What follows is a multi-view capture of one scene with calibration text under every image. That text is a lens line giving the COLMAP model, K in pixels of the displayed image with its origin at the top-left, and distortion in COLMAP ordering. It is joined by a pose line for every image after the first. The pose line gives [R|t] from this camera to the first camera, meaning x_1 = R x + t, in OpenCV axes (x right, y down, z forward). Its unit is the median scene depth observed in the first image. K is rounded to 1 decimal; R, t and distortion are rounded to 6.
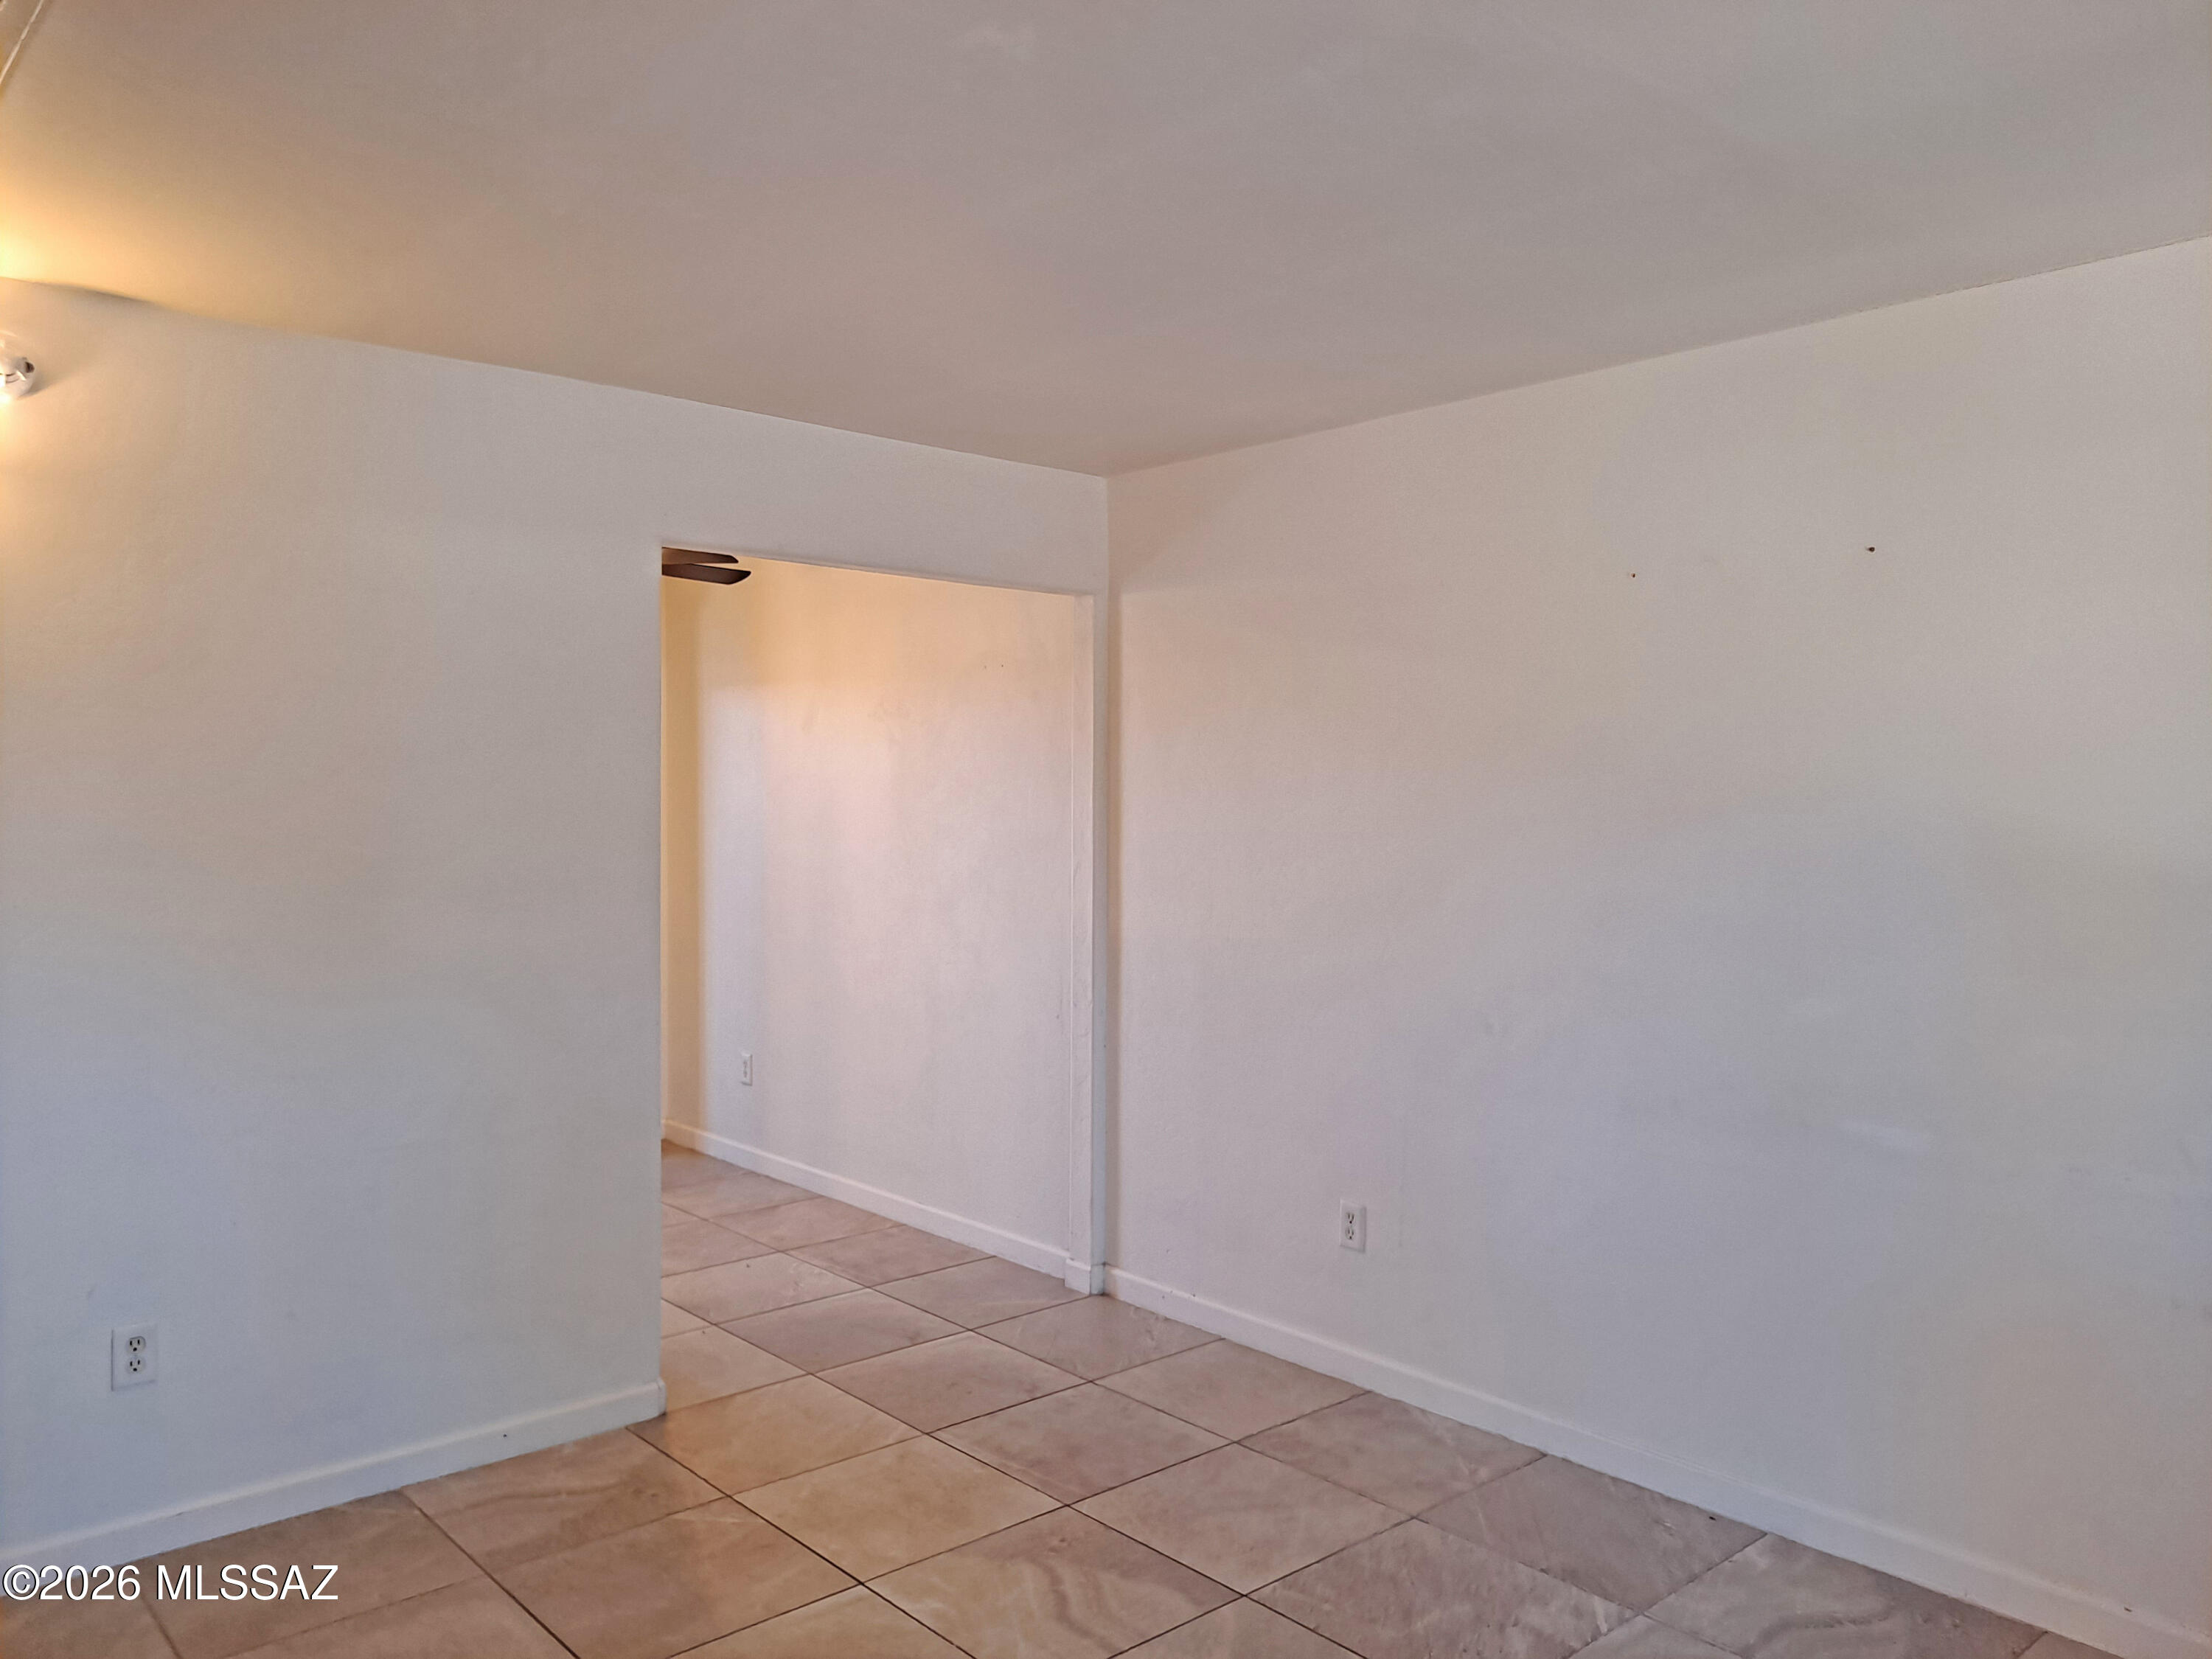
lens RADIAL K [[1624.6, 0, 1106.0], [0, 1624.6, 829.5], [0, 0, 1]] dist [0.001269, 0.025564]
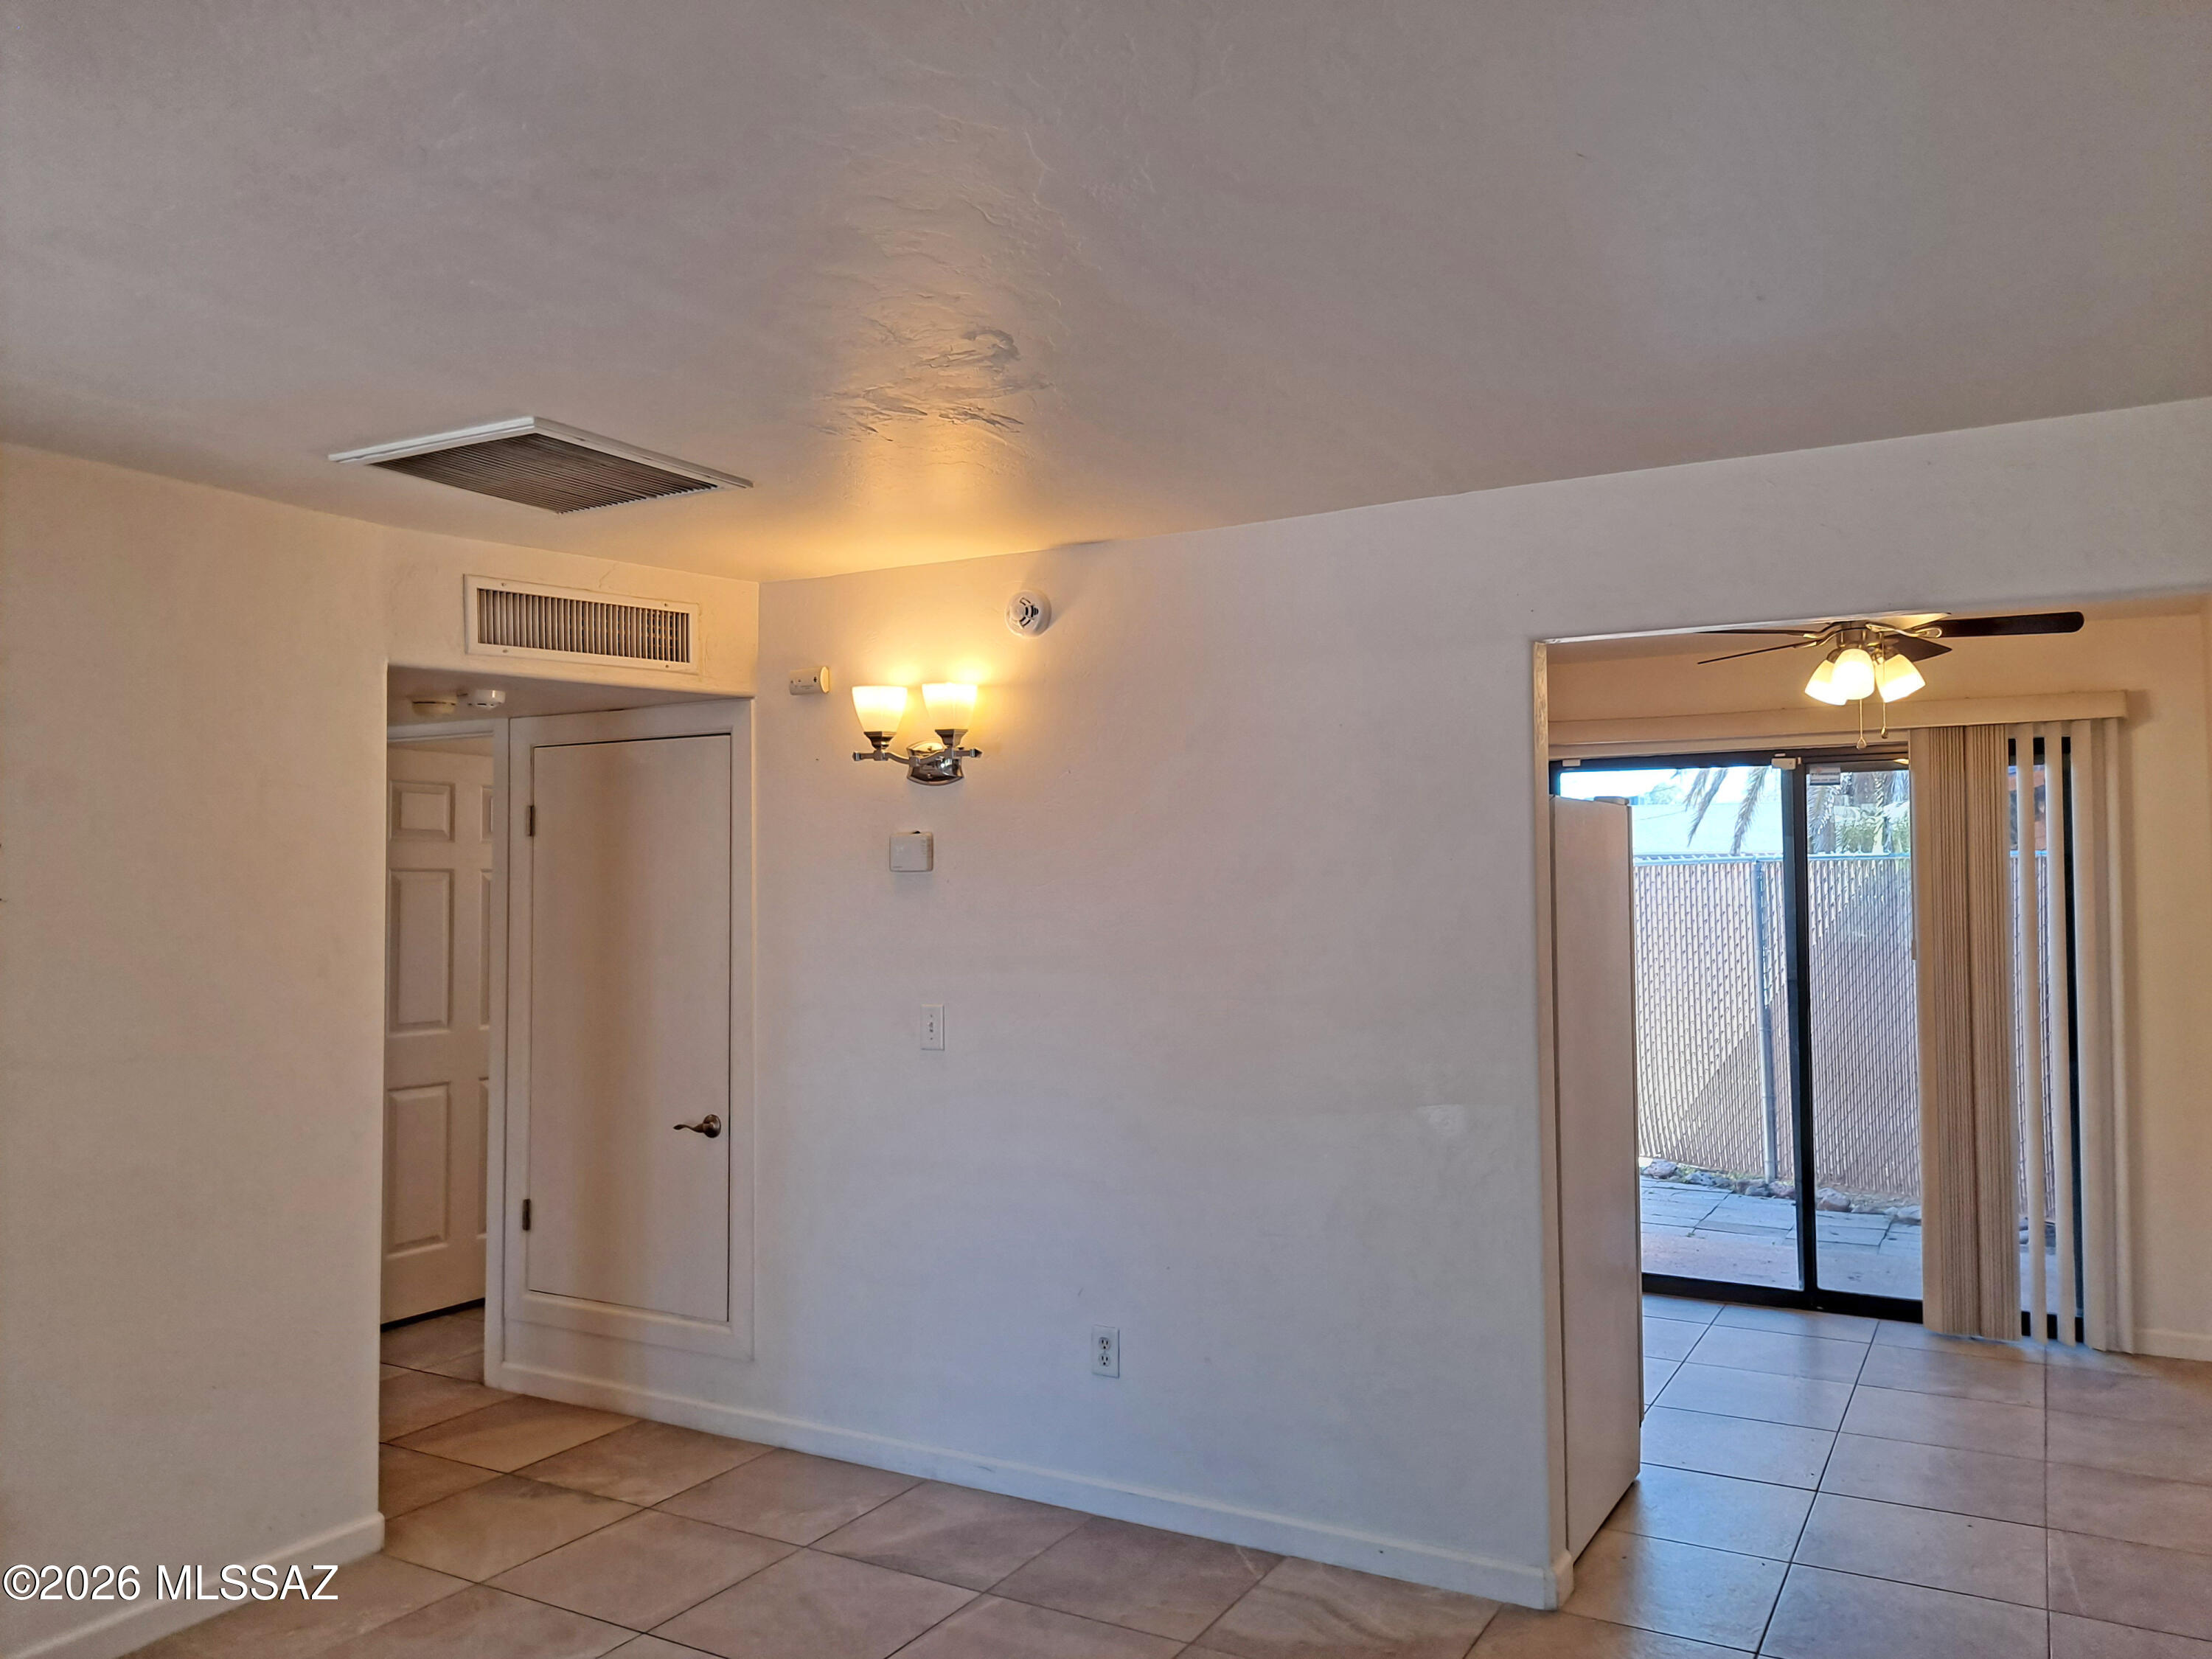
lens RADIAL K [[1624.6, 0, 1106.0], [0, 1624.6, 829.5], [0, 0, 1]] dist [0.001269, 0.025564]
pose [[0.314245, -0.048181, -0.948118, 0.543050], [-0.010757, 0.998466, -0.054305, -0.015217], [0.949281, 0.027264, 0.313245, 0.506958]]
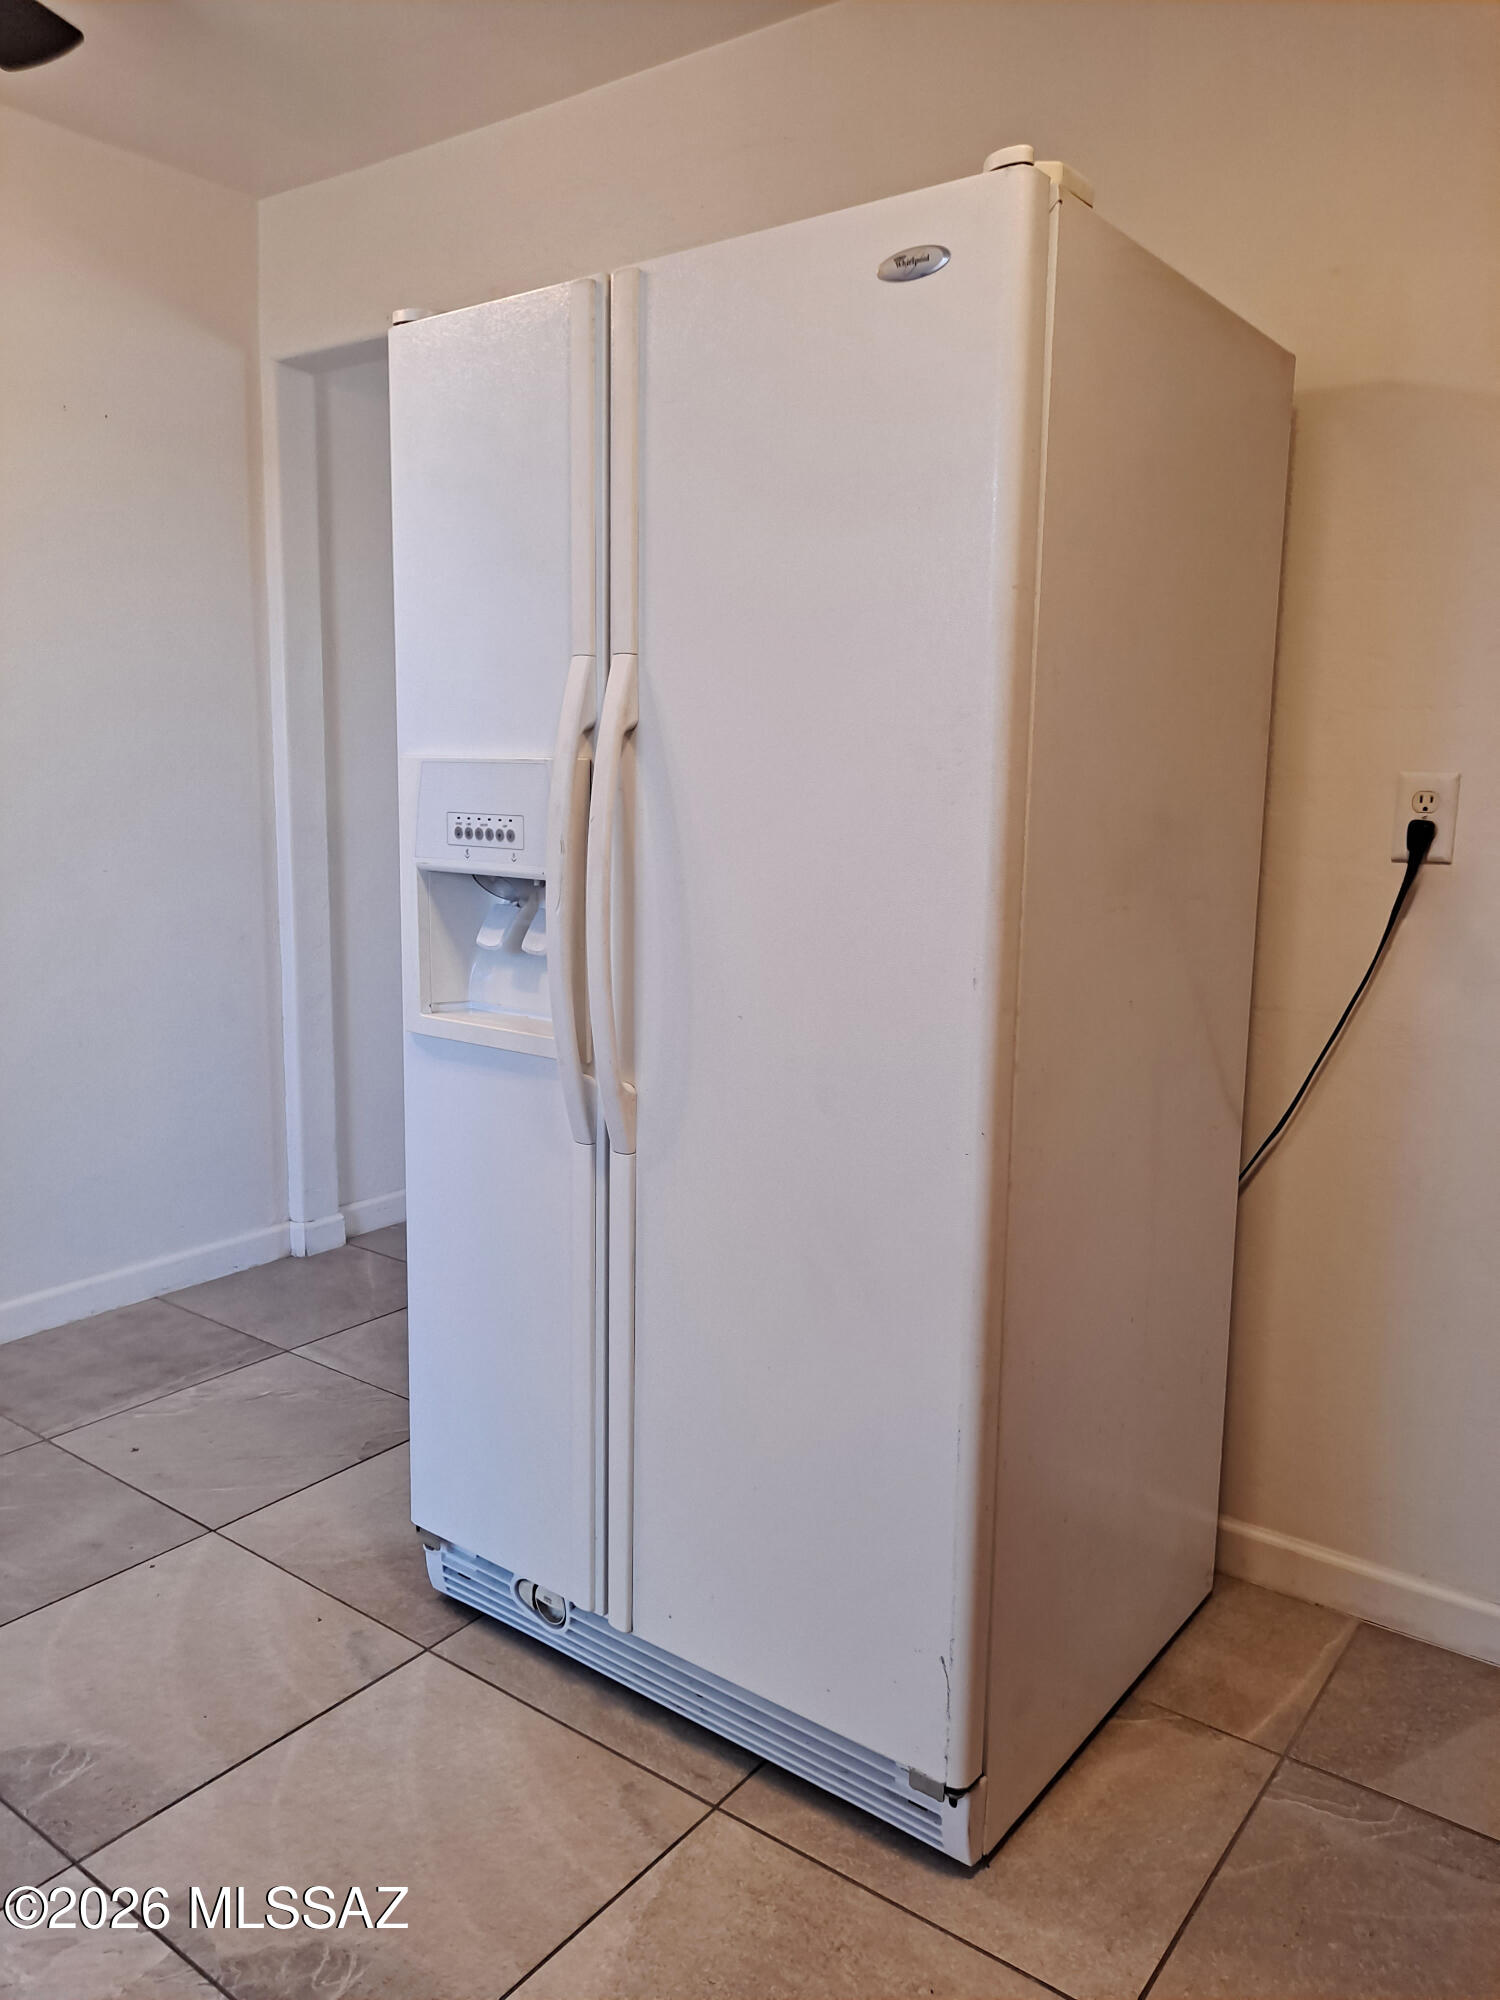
lens RADIAL K [[1468.9, 0, 750.0], [0, 1468.9, 1000.0], [0, 0, 1]] dist [0.001269, 0.025564]
pose [[-0.193757, -0.168780, 0.966422, -1.009292], [0.007469, 0.984808, 0.173489, 0.034496], [-0.981021, 0.040833, -0.189552, 1.210207]]
